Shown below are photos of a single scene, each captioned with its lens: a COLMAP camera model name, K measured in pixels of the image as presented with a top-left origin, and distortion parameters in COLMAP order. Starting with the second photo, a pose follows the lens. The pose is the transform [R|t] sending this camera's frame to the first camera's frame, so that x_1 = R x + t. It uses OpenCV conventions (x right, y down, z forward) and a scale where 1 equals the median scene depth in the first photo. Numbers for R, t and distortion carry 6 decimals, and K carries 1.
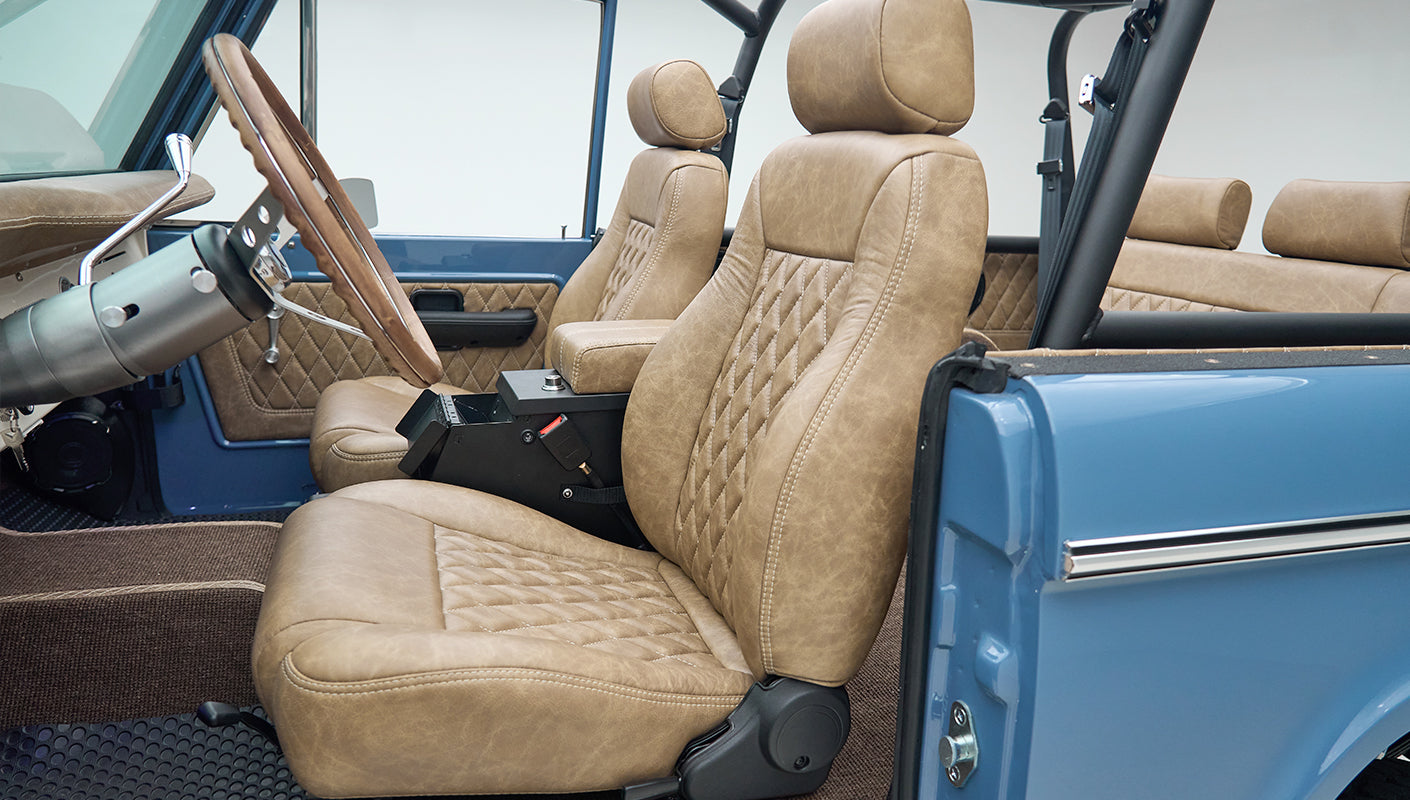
lens RADIAL K [[1311.5, 0, 705.0], [0, 1311.5, 400.0], [0, 0, 1]] dist [0.019719, -0.008262]
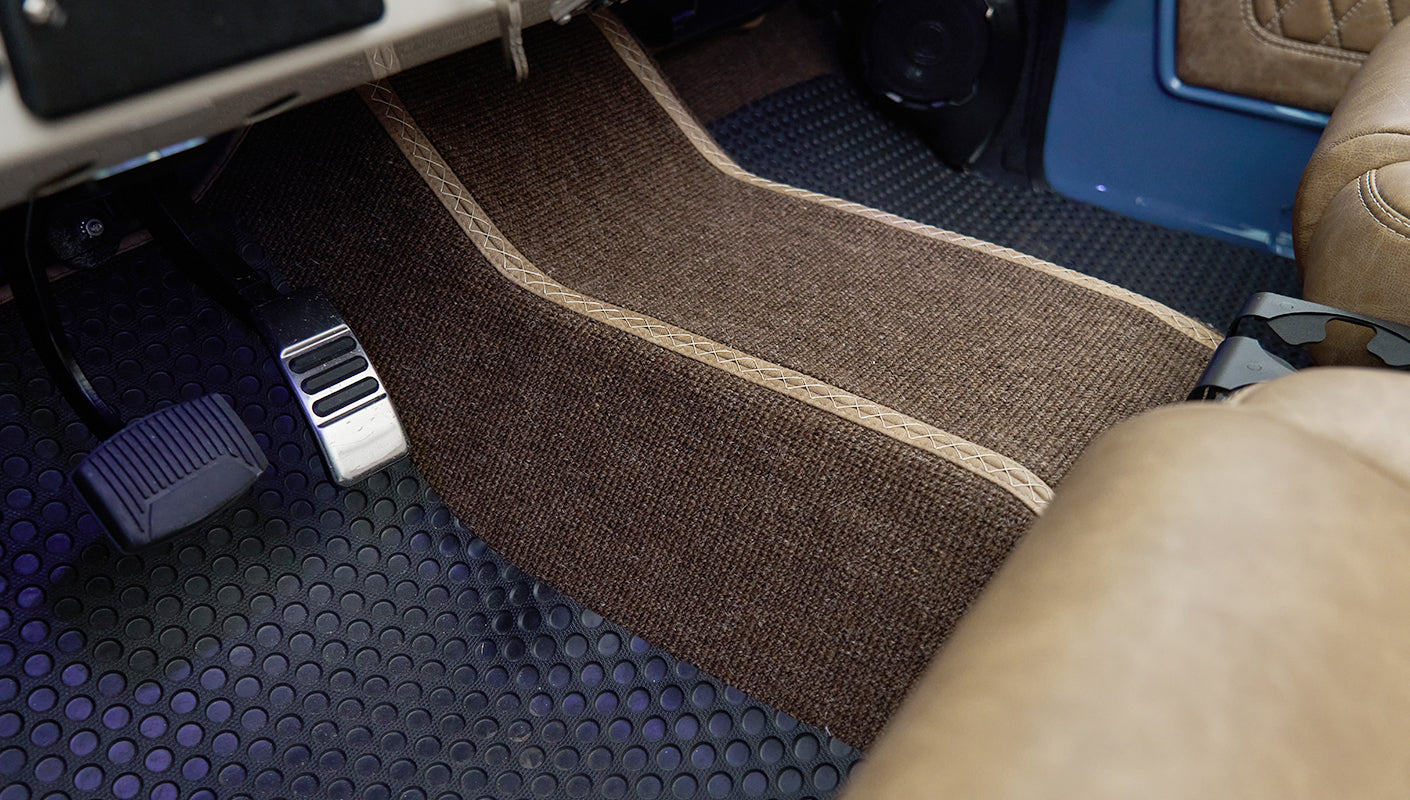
lens RADIAL K [[1311.5, 0, 705.0], [0, 1311.5, 400.0], [0, 0, 1]] dist [0.019719, -0.008262]
pose [[0.707556, 0.380621, -0.595393, -0.137387], [-0.186229, 0.913198, 0.362476, -0.007633], [0.681677, -0.145592, 0.717021, 0.482053]]
